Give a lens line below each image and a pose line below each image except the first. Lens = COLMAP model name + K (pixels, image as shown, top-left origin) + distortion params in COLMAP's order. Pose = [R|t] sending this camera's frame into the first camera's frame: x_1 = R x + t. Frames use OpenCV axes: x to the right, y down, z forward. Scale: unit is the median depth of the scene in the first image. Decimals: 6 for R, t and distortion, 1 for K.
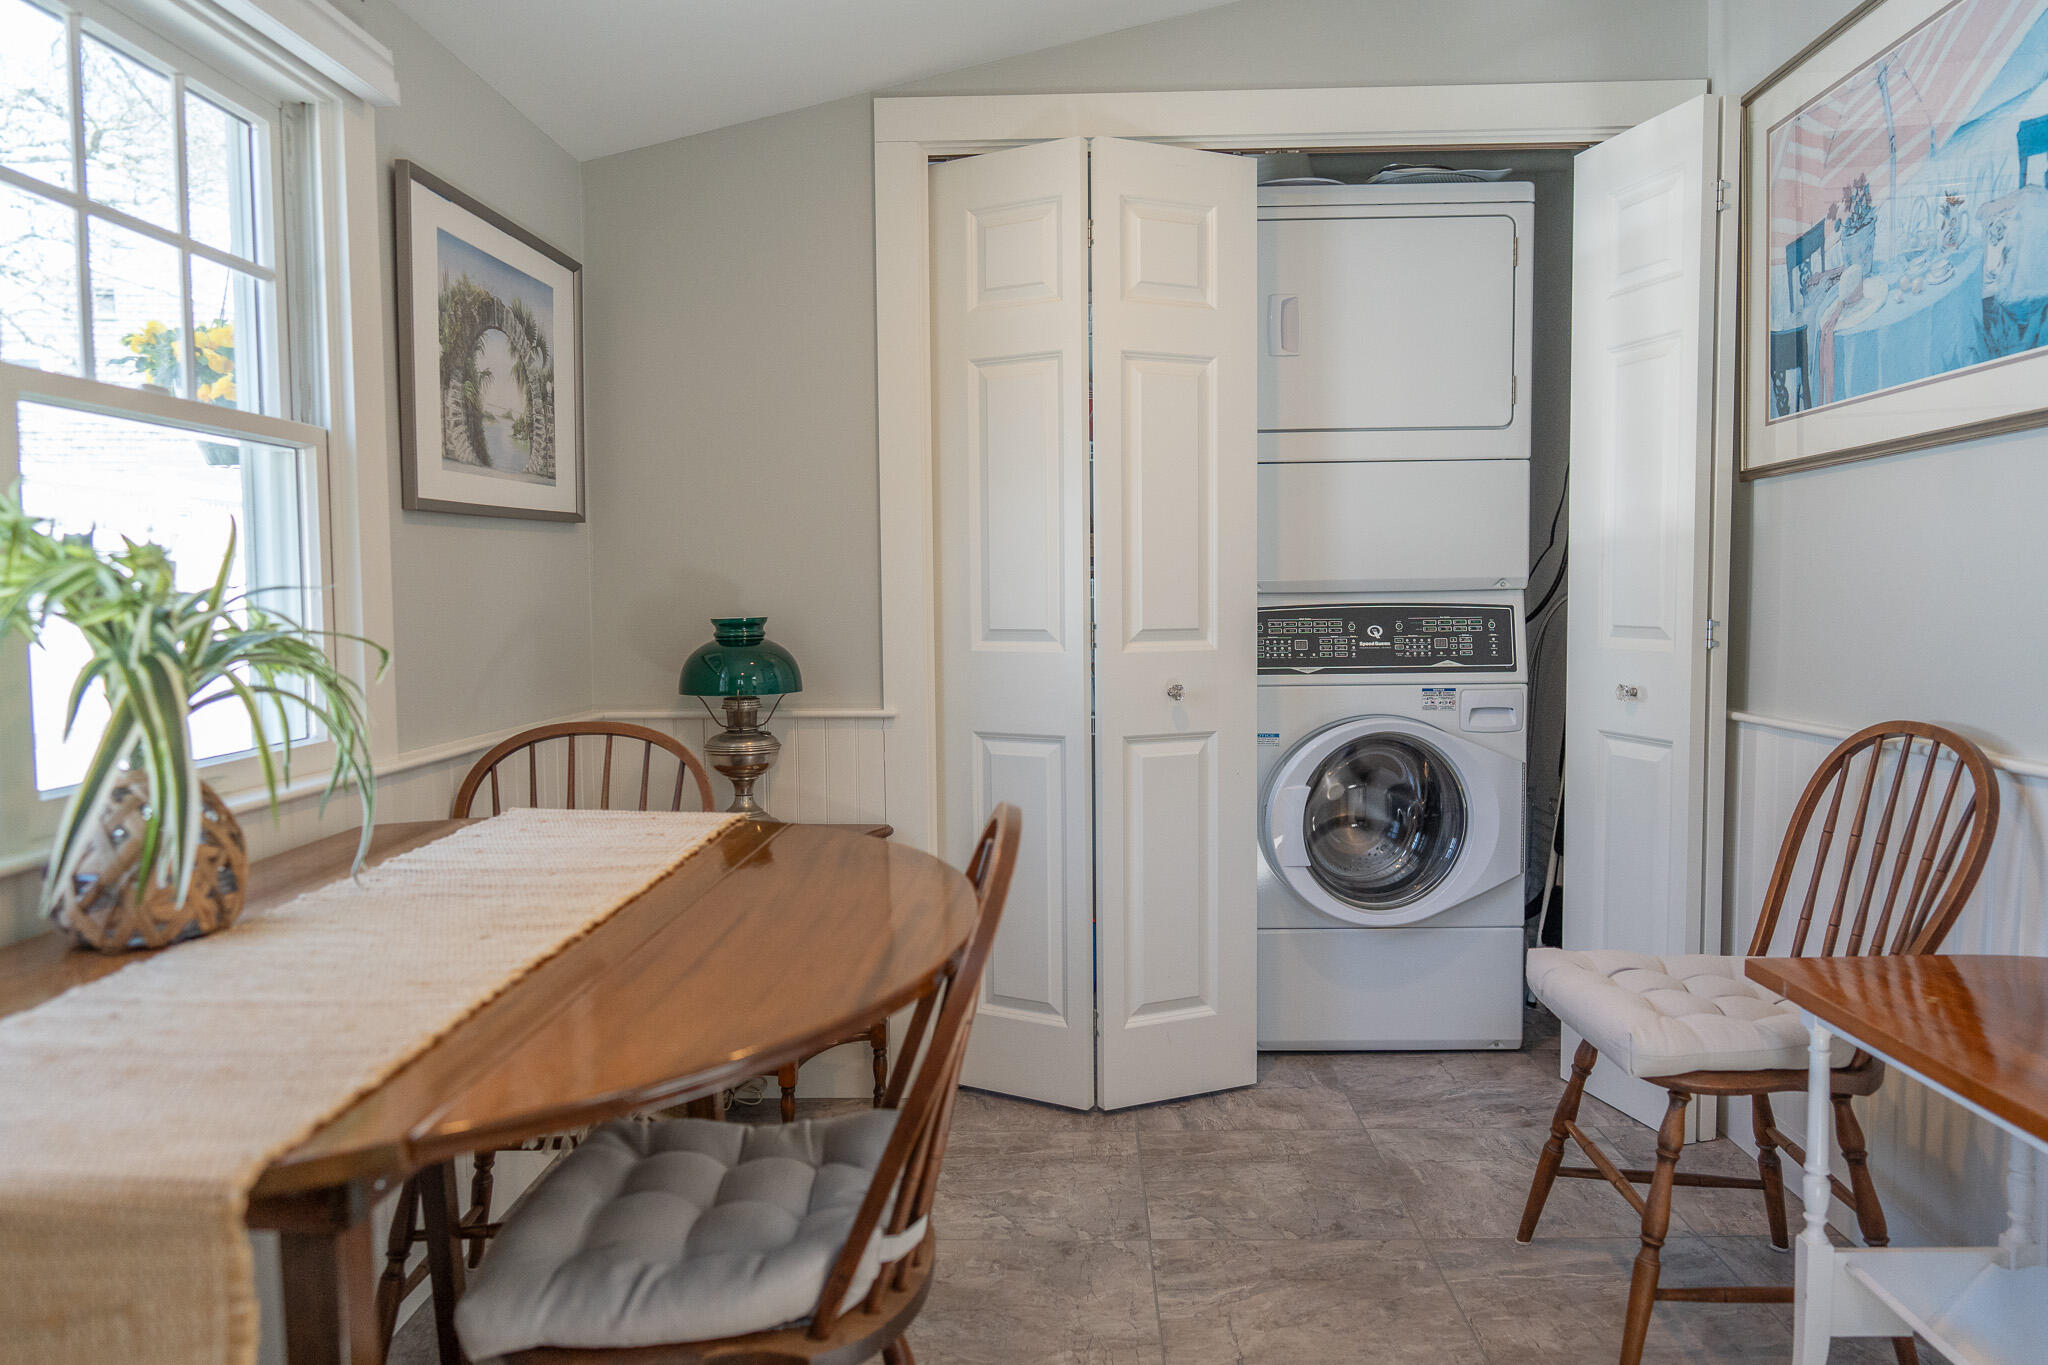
lens RADIAL K [[1362.9, 0, 1029.8], [0, 1362.9, 679.9], [0, 0, 1]] dist [-0.004283, 0.011331]
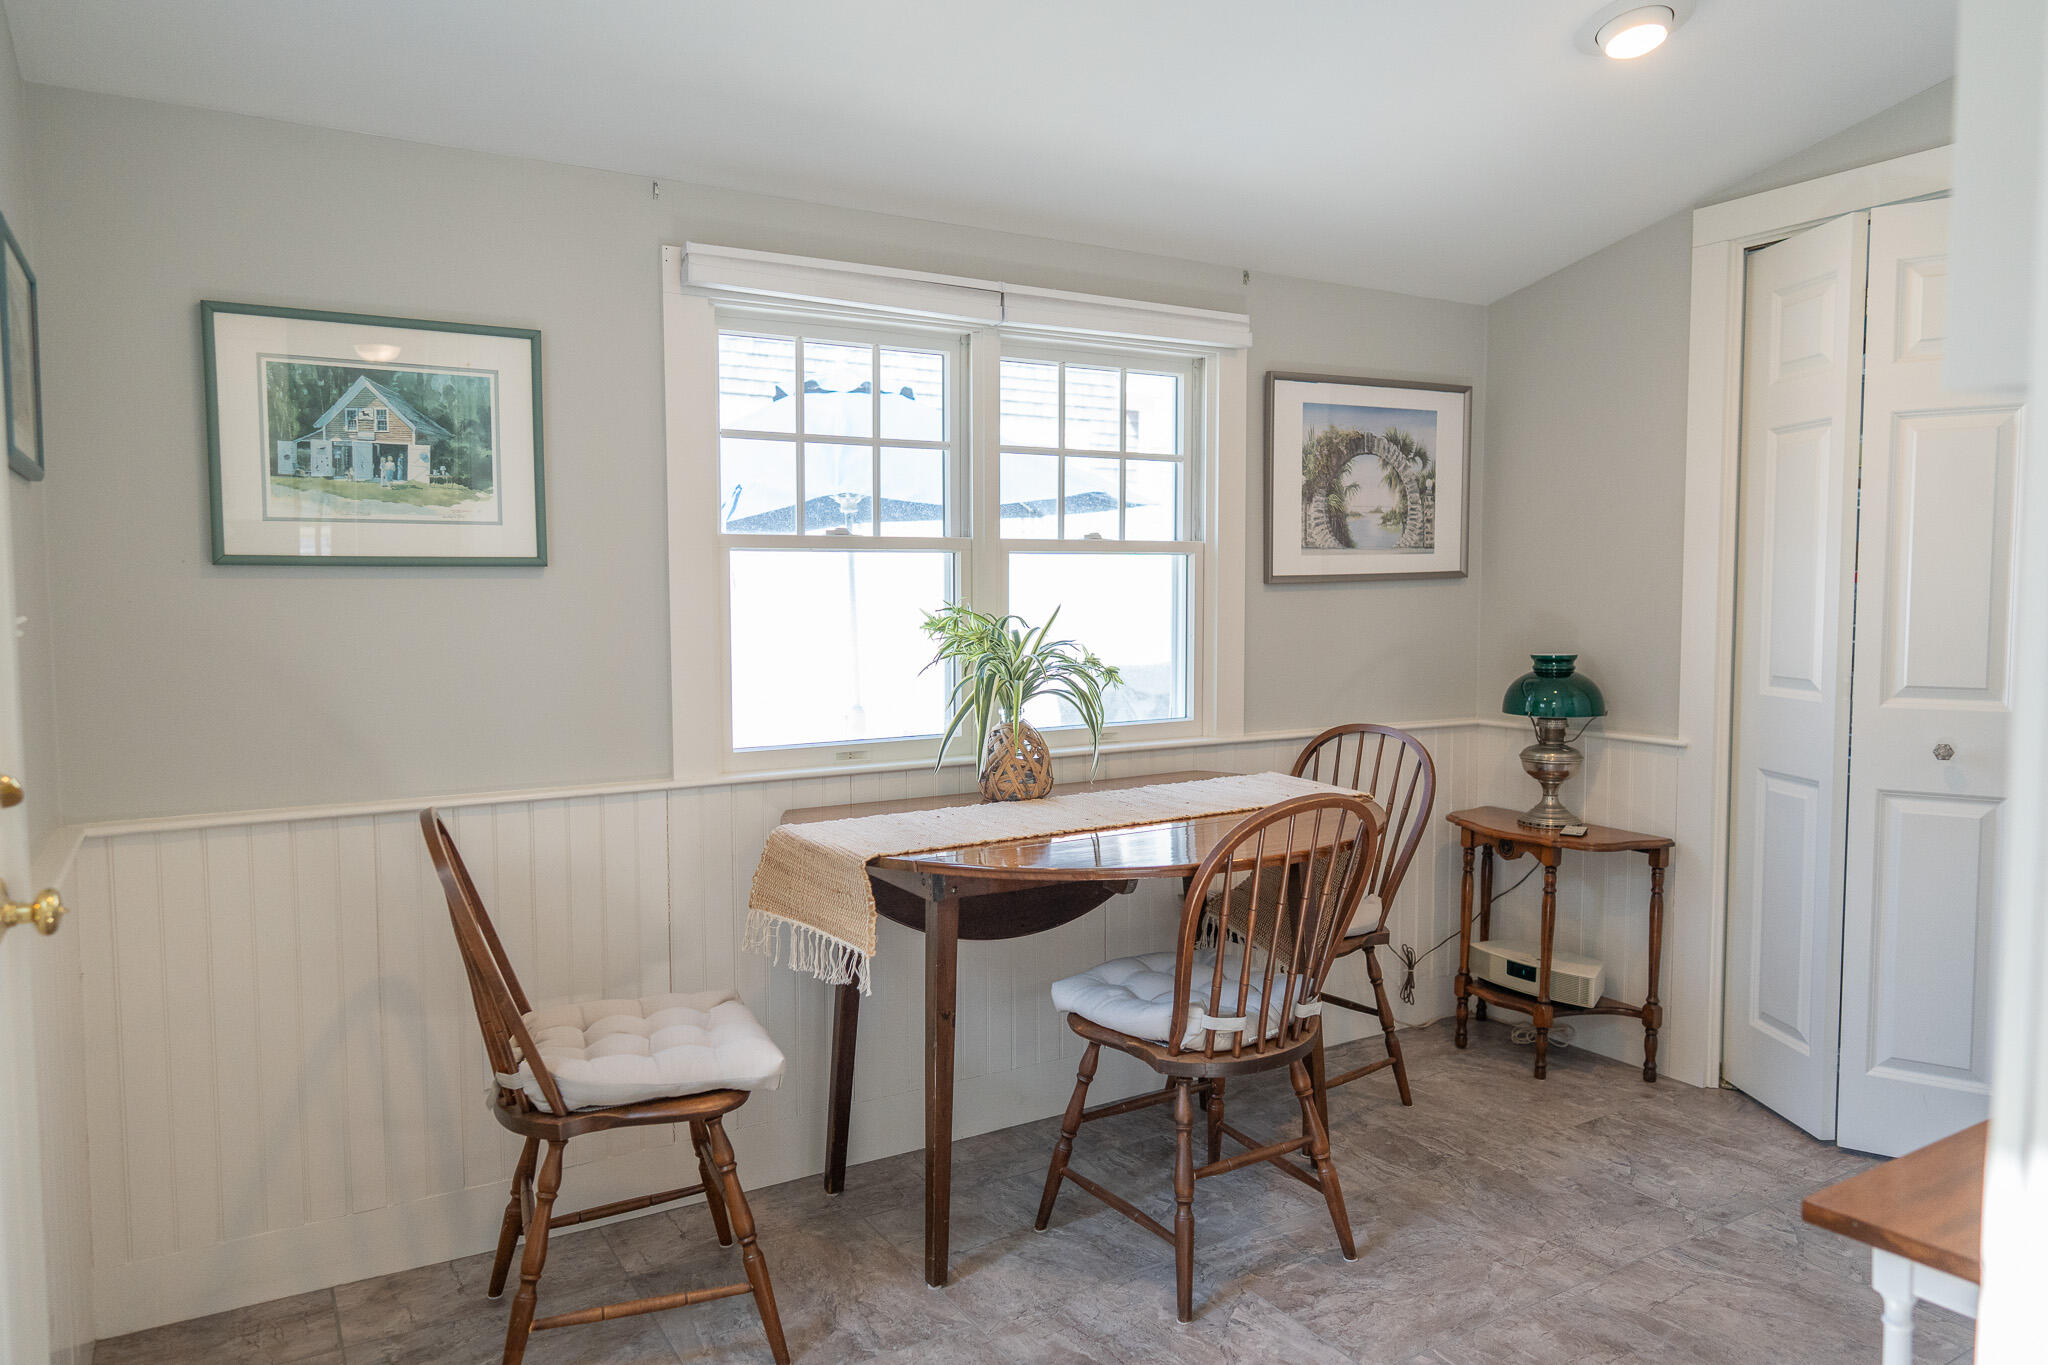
lens RADIAL K [[1362.9, 0, 1022.7], [0, 1362.9, 683.9], [0, 0, 1]] dist [-0.004283, 0.011331]
pose [[0.540817, 0.066975, -0.838470, 0.582993], [-0.056896, 0.997455, 0.042976, -0.045260], [0.839214, 0.024464, 0.543251, -0.095451]]
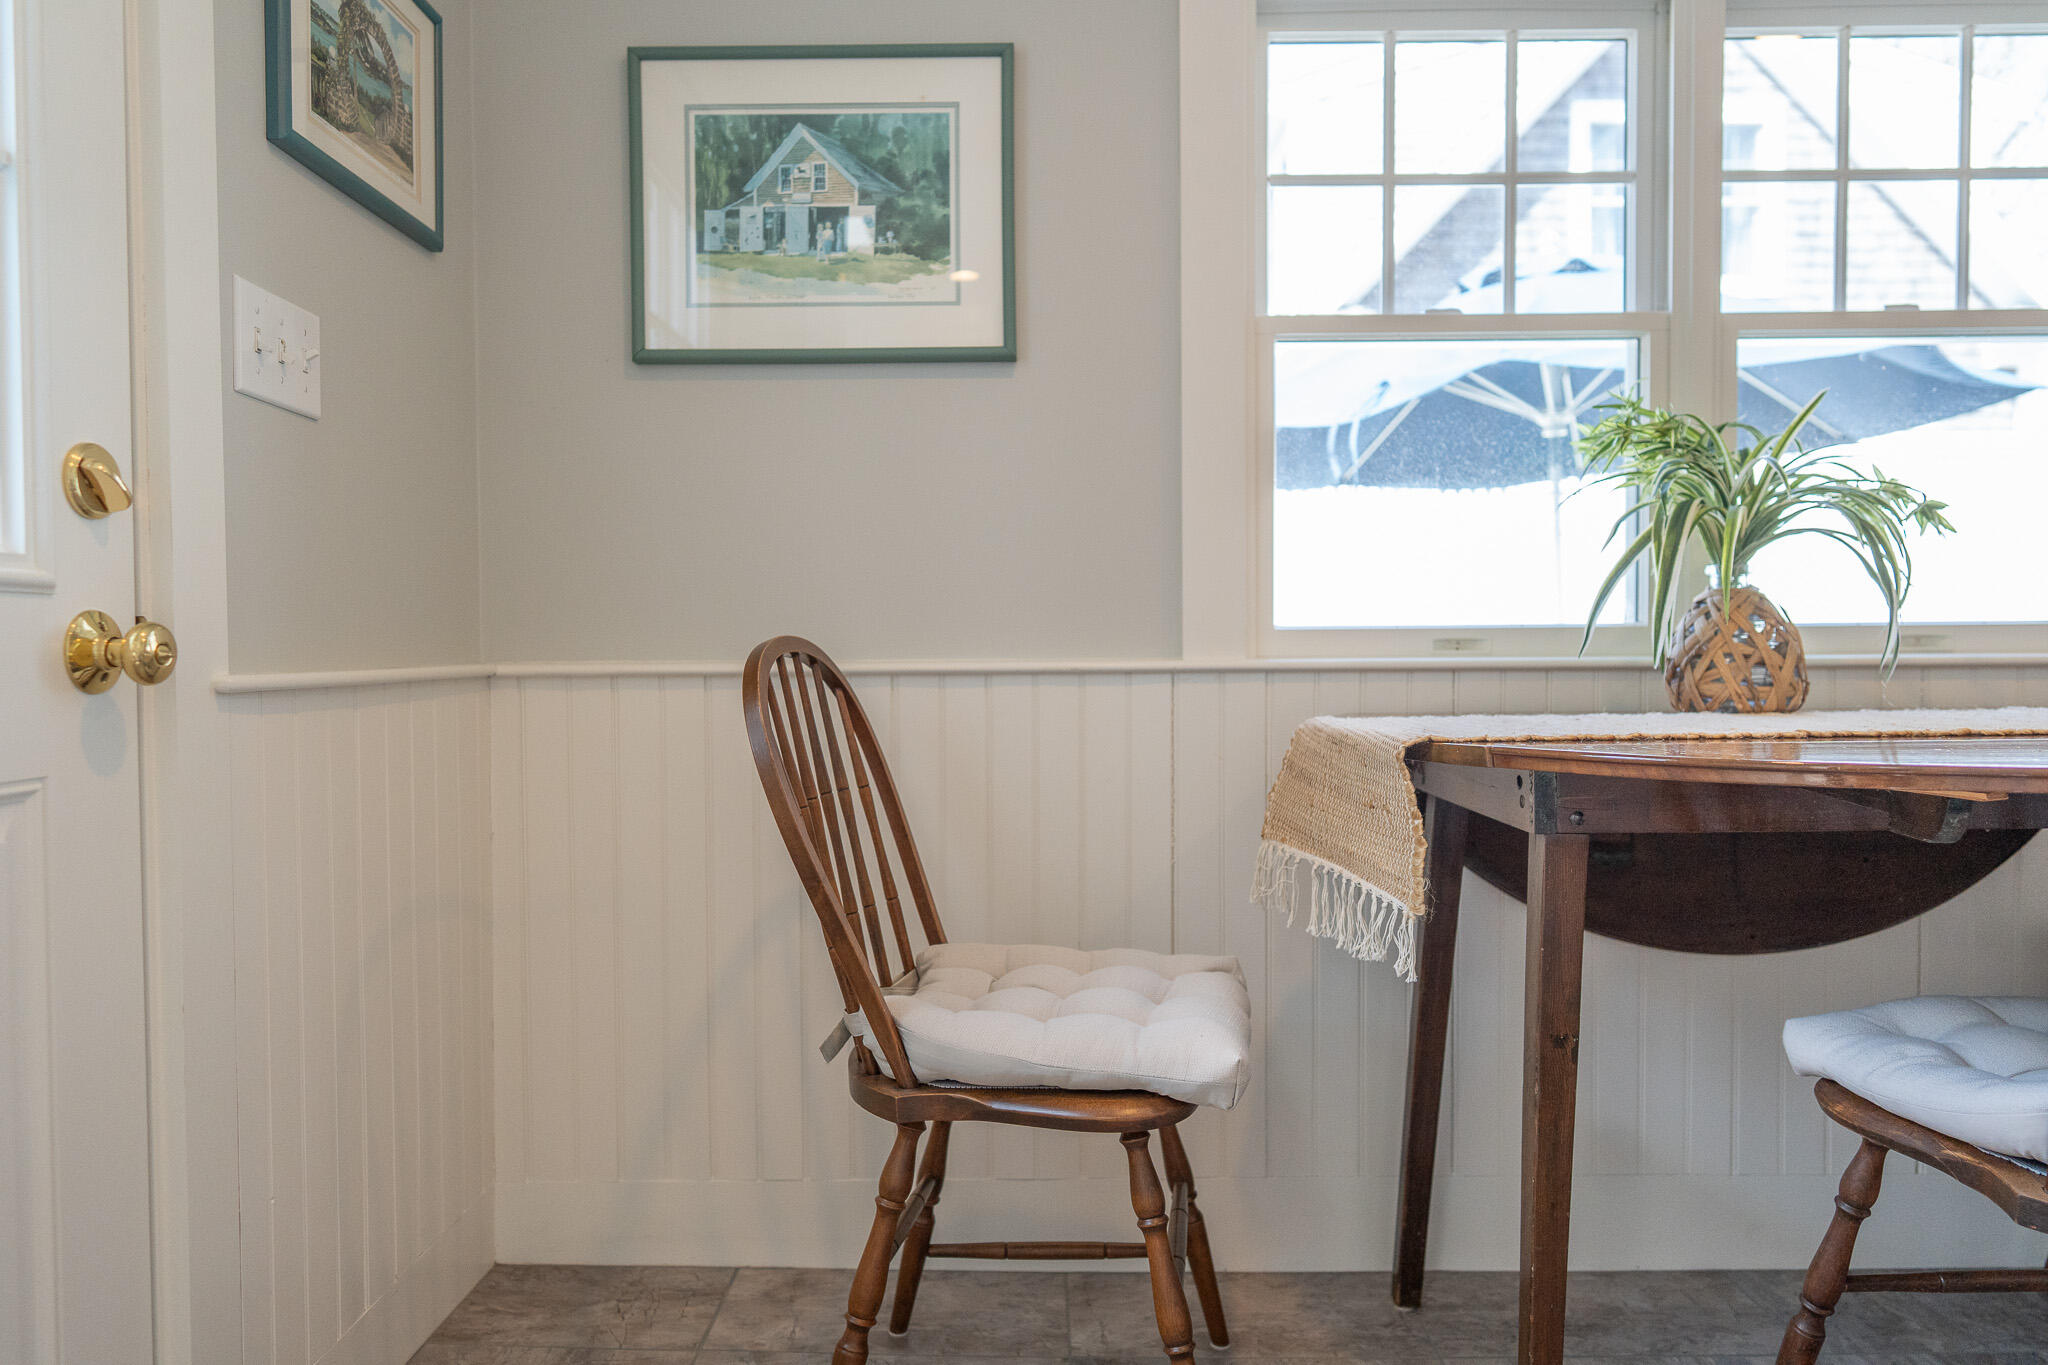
lens RADIAL K [[1362.9, 0, 1020.5], [0, 1362.9, 677.2], [0, 0, 1]] dist [-0.004283, 0.011331]
pose [[0.022651, 0.032752, -0.999207, 0.328645], [-0.060917, 0.997651, 0.031320, 0.070345], [0.997886, 0.060159, 0.024593, 0.124551]]
